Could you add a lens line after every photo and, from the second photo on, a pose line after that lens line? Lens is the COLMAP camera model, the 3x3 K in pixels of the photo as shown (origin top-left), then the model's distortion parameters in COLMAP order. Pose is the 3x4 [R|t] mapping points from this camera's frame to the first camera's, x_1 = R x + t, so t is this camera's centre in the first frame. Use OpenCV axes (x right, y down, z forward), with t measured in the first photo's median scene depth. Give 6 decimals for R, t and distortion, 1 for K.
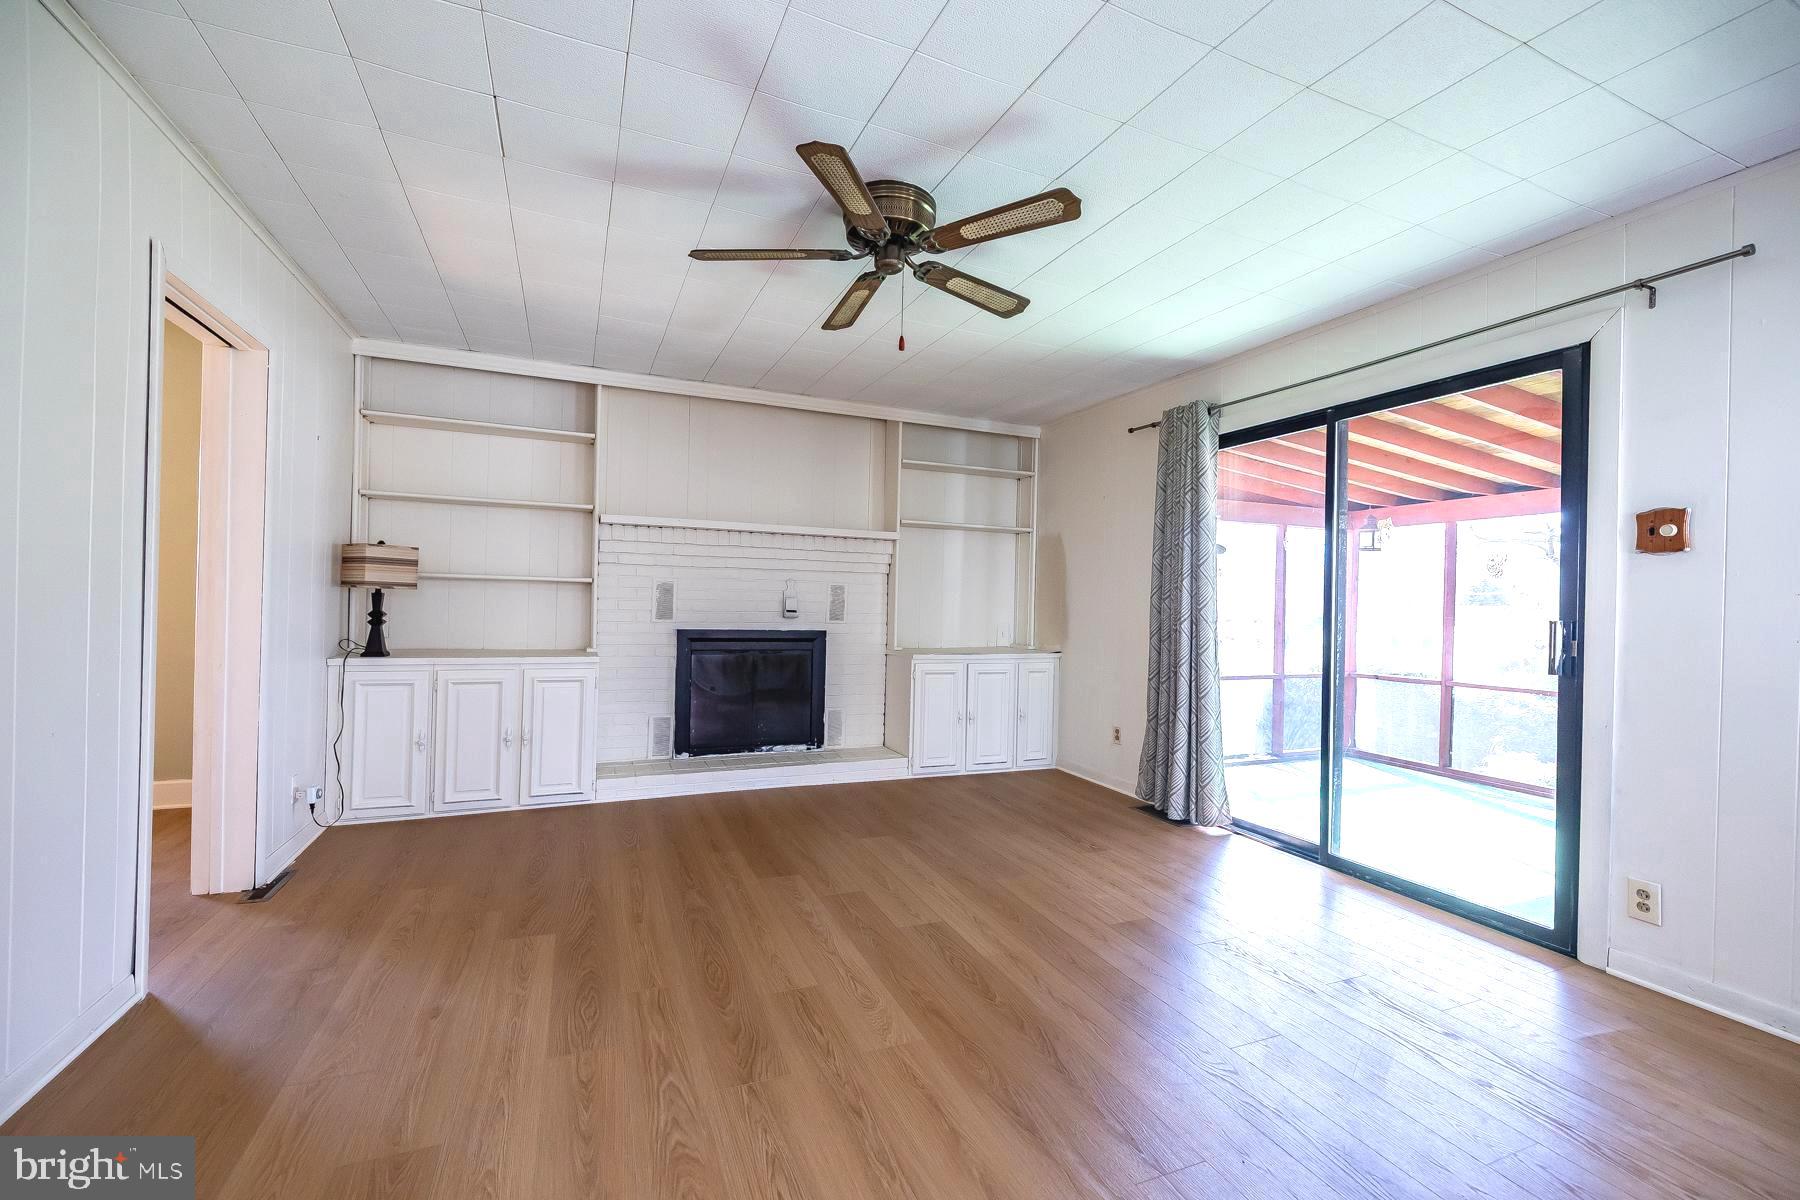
lens RADIAL K [[767.3, 0, 901.7], [0, 767.3, 598.5], [0, 0, 1]] dist [0.004411, -0.000896]
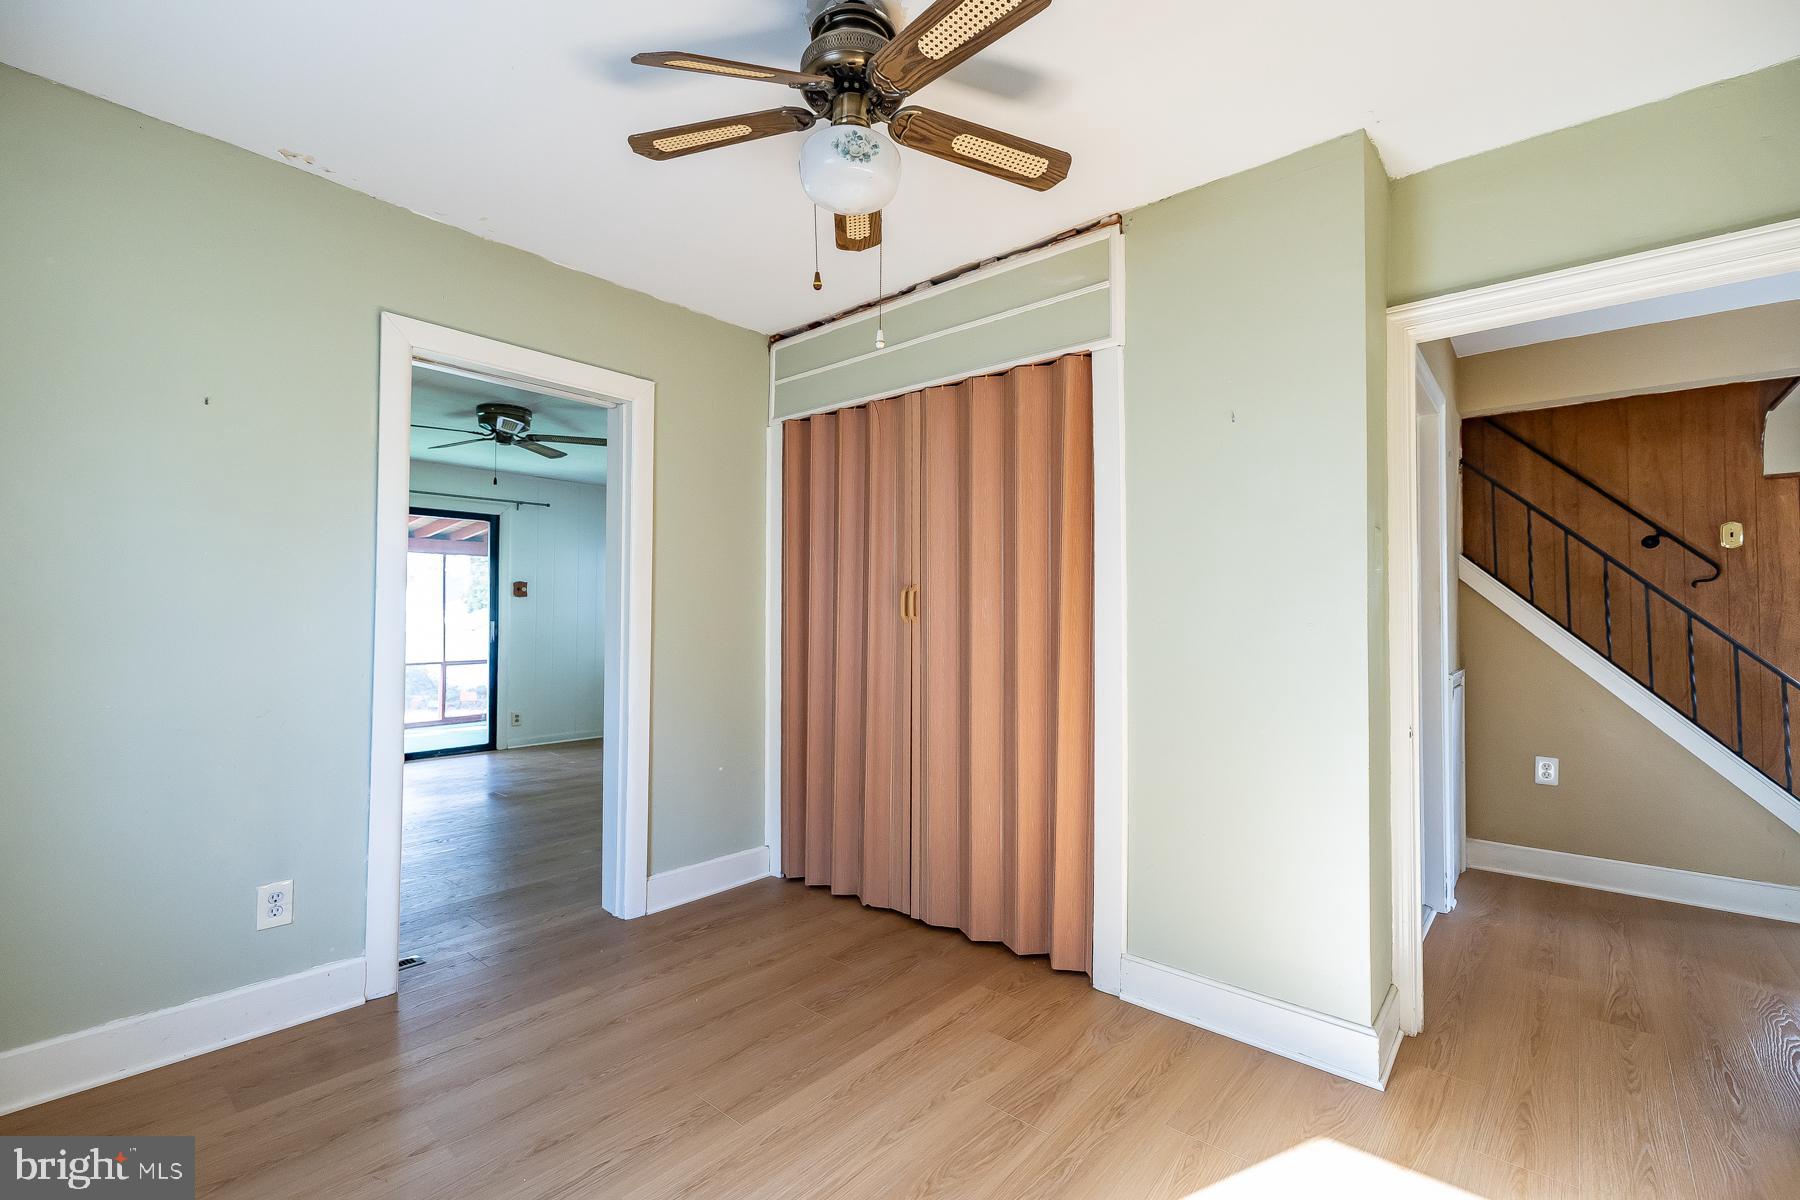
lens RADIAL K [[767.3, 0, 914.8], [0, 767.3, 602.9], [0, 0, 1]] dist [0.004411, -0.000896]
pose [[-0.417627, 0.001118, 0.908618, -1.470564], [-0.020105, 0.999743, -0.010470, -0.024123], [-0.908396, -0.022640, -0.417498, 0.564326]]
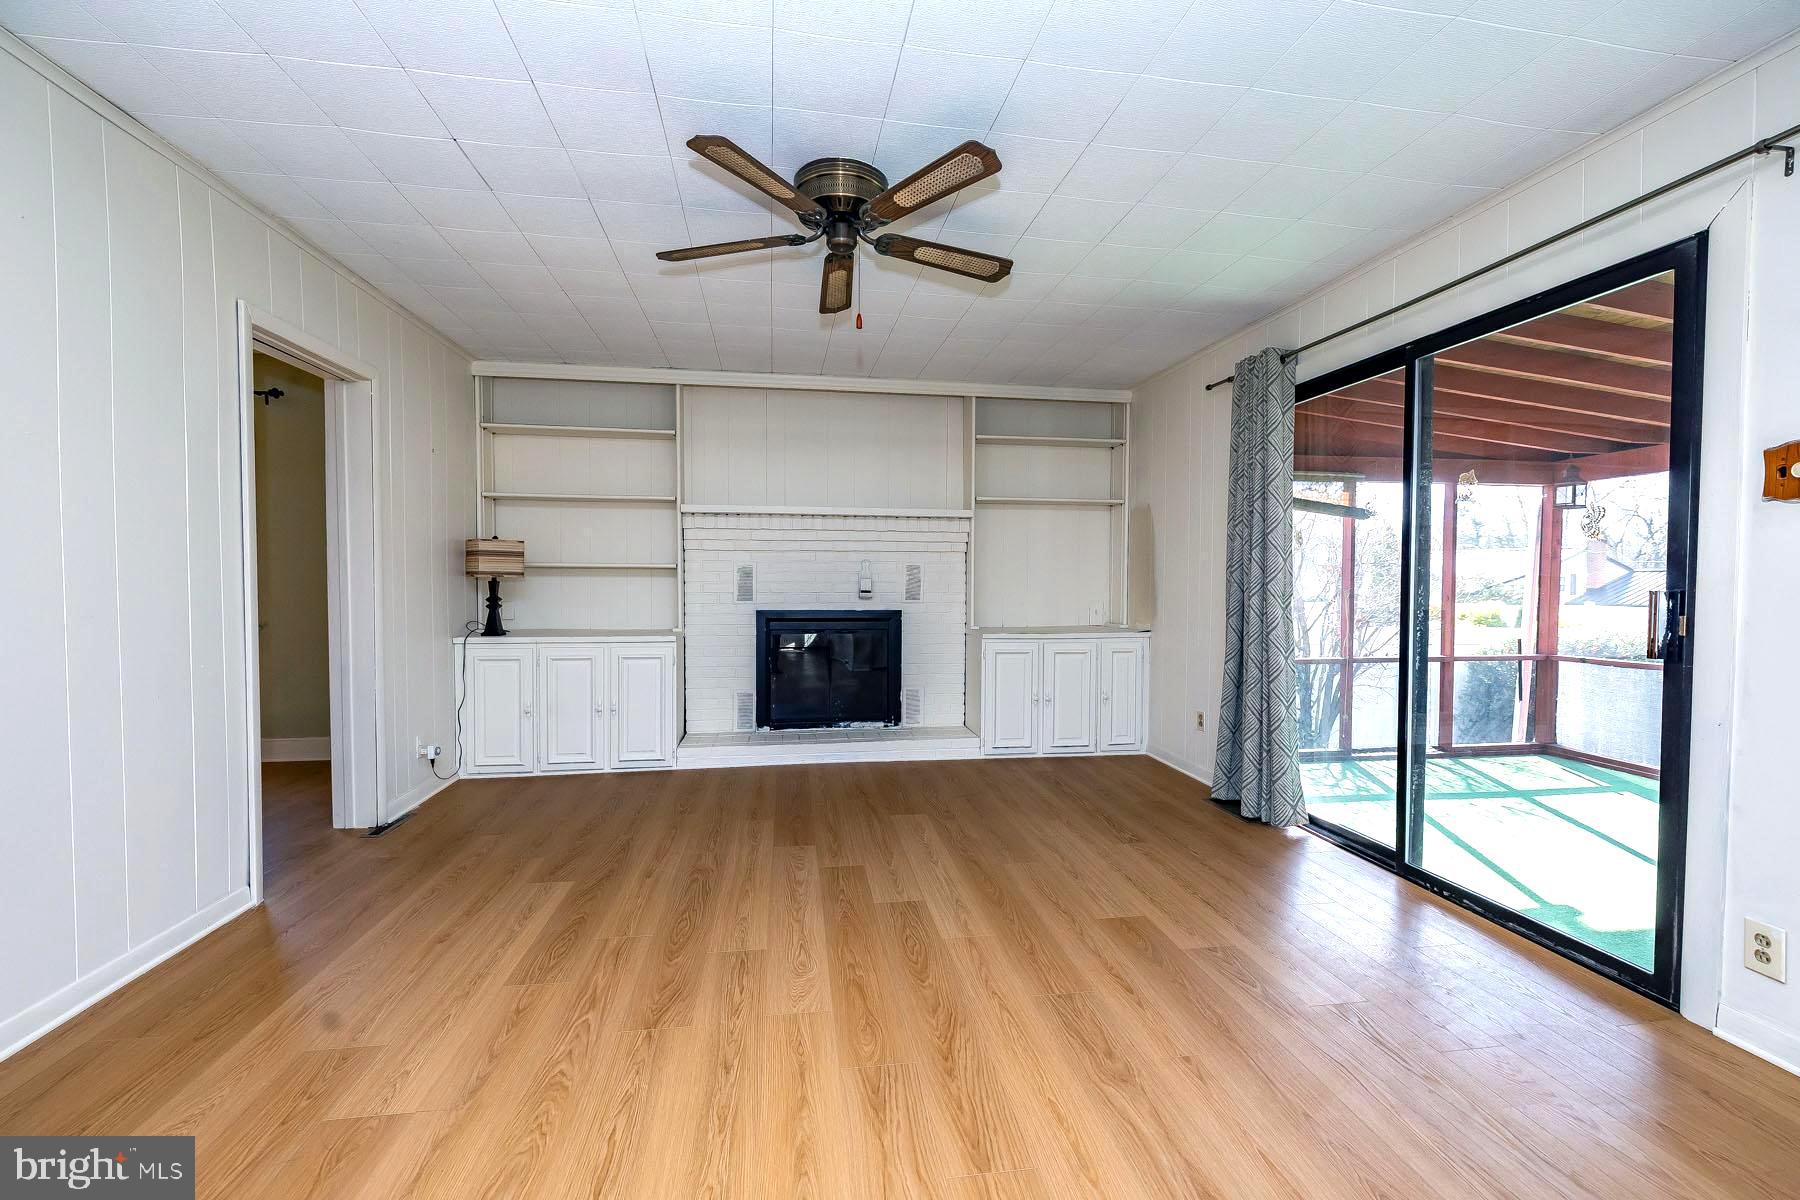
lens RADIAL K [[767.3, 0, 895.8], [0, 767.3, 599.9], [0, 0, 1]] dist [0.004411, -0.000896]
pose [[0.969314, -0.011728, -0.245544, 0.203665], [0.018747, 0.999479, 0.026266, 0.001979], [0.245108, -0.030063, 0.969029, 0.026413]]
